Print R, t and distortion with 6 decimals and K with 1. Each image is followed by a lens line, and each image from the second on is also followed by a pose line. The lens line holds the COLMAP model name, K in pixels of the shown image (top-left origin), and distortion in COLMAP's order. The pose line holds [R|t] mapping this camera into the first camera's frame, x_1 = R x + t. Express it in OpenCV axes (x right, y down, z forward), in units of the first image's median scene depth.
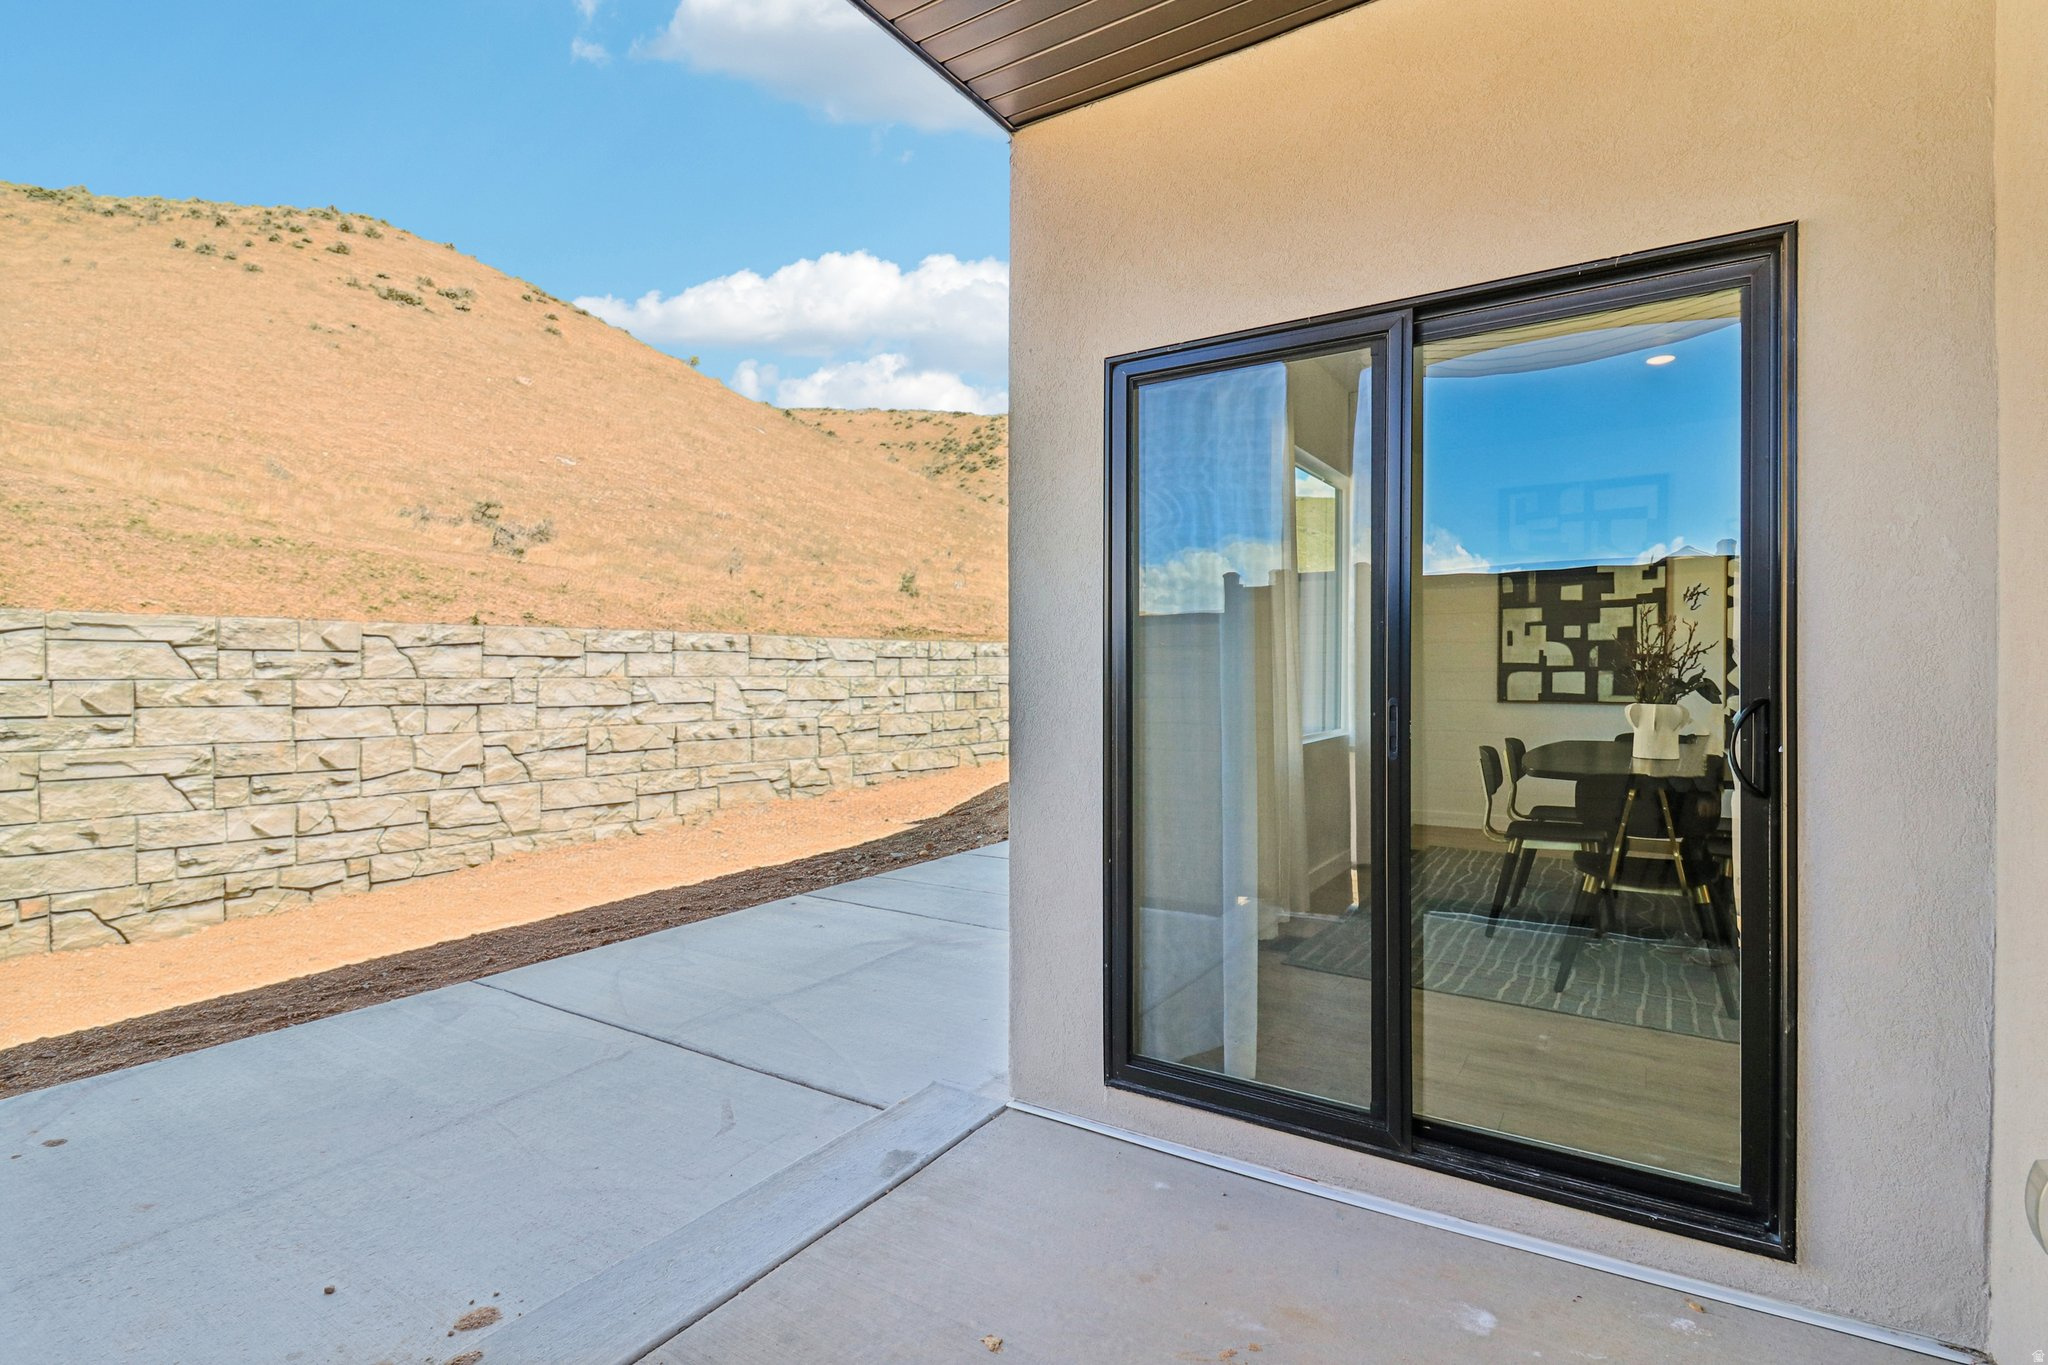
lens RADIAL K [[962.3, 0, 1045.1], [0, 962.3, 655.1], [0, 0, 1]] dist [0.029318, -0.023437]
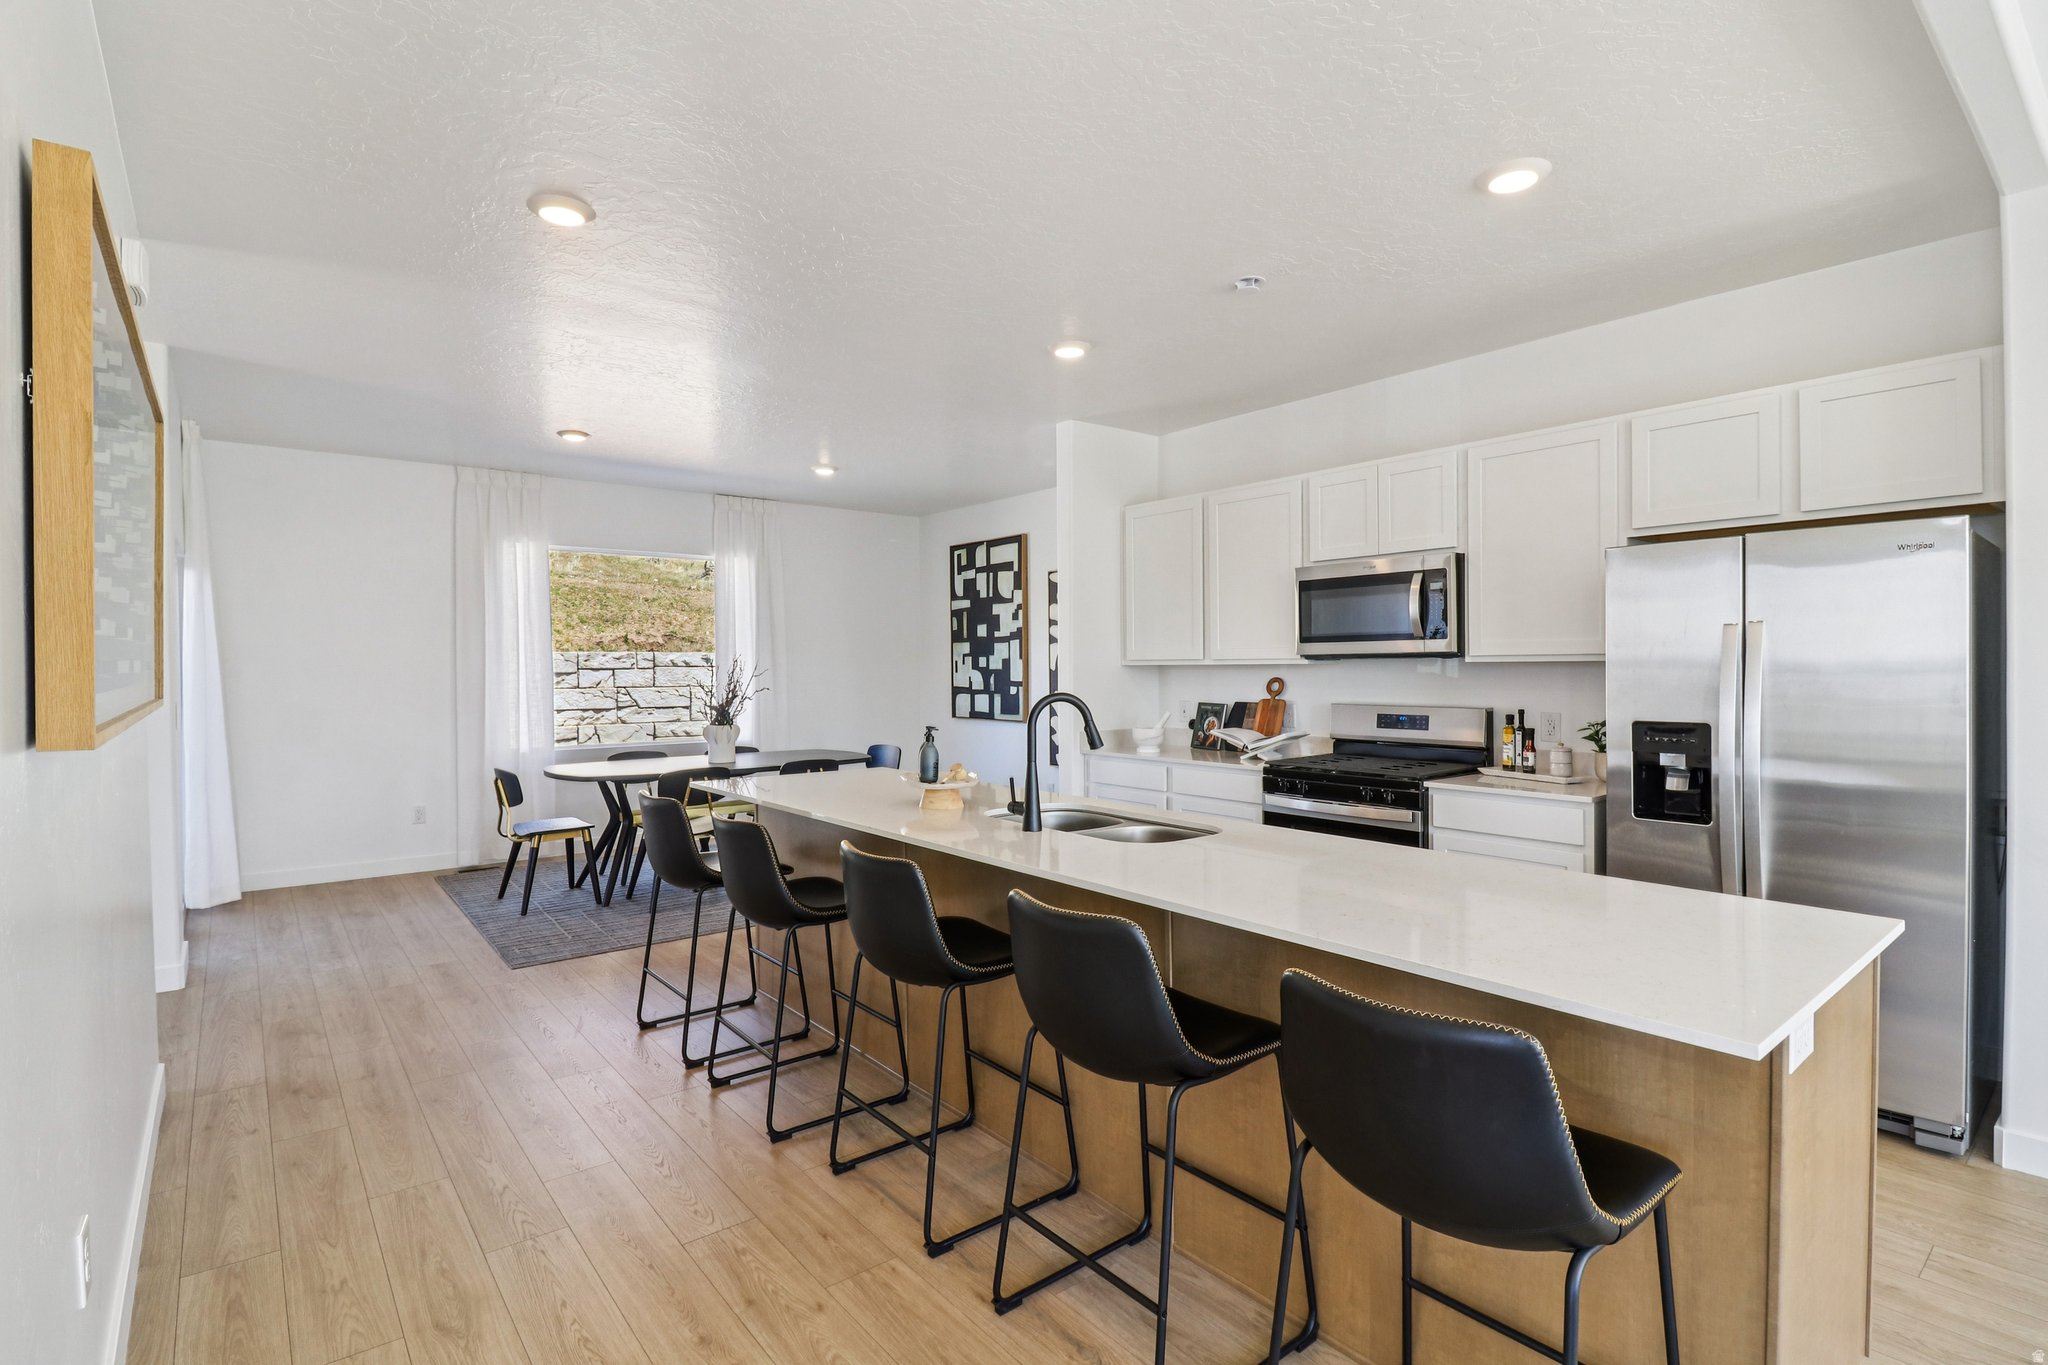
lens RADIAL K [[962.3, 0, 1045.1], [0, 962.3, 655.1], [0, 0, 1]] dist [0.029318, -0.023437]
pose [[0.950879, -0.008663, -0.309442, 0.985454], [0.010030, 0.999946, 0.002828, -0.035156], [0.309401, -0.005793, 0.950914, -0.138422]]
